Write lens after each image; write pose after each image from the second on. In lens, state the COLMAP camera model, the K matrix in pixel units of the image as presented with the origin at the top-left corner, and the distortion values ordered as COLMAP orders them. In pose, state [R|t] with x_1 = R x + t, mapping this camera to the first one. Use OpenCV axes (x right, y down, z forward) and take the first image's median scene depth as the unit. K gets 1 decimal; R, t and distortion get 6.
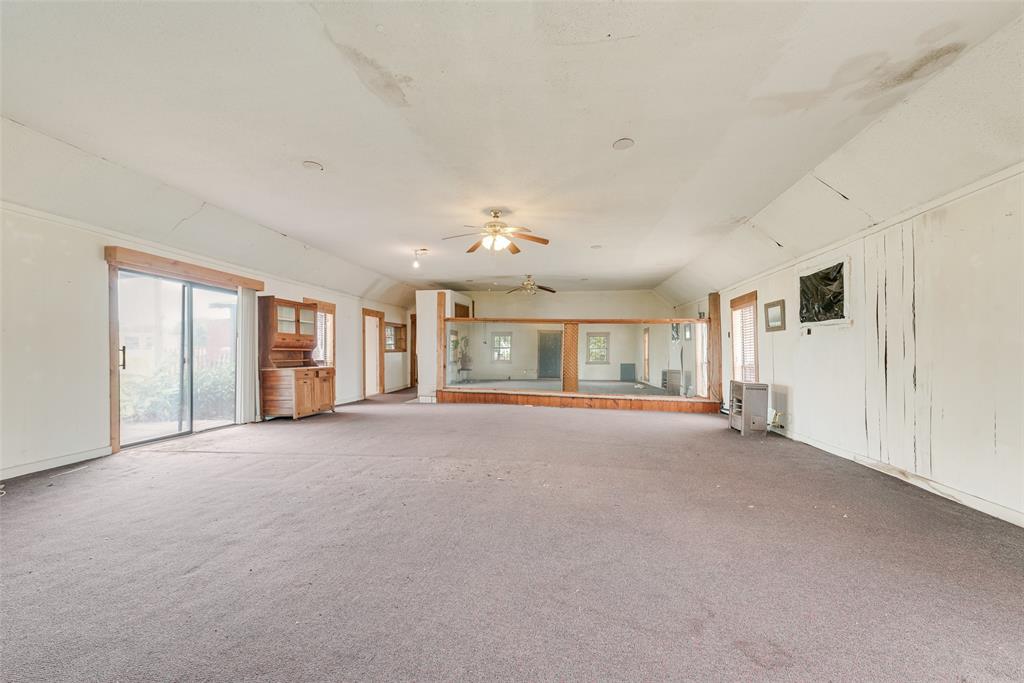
lens RADIAL K [[414.6, 0, 513.7], [0, 414.6, 343.2], [0, 0, 1]] dist [0.009535, -0.000129]
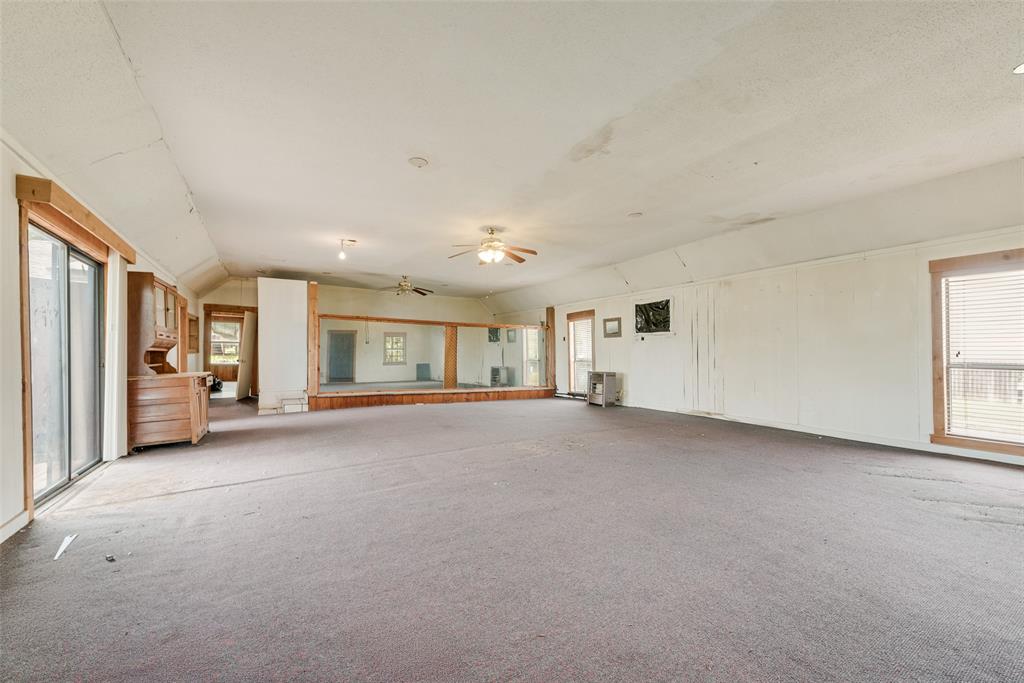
lens RADIAL K [[411.1, 0, 533.5], [0, 411.1, 345.8], [0, 0, 1]] dist [0.016773, -0.000090]
pose [[0.757399, 0.006274, 0.652923, -0.505034], [-0.009697, 0.999952, 0.001641, 0.001289], [-0.652881, -0.007574, 0.757423, 0.045422]]
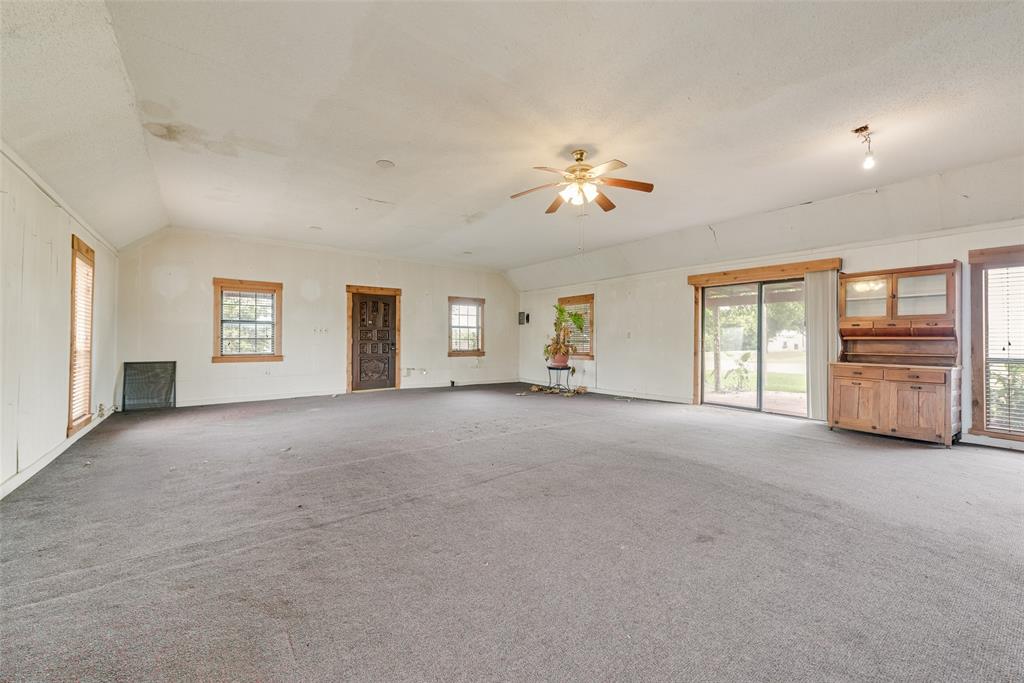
lens RADIAL K [[414.6, 0, 513.7], [0, 414.6, 343.2], [0, 0, 1]] dist [0.009535, -0.000129]
pose [[-0.720186, -0.005798, -0.693757, 0.415916], [0.005282, 0.999890, -0.013839, 0.029856], [0.693761, -0.013631, -0.720076, 1.061321]]
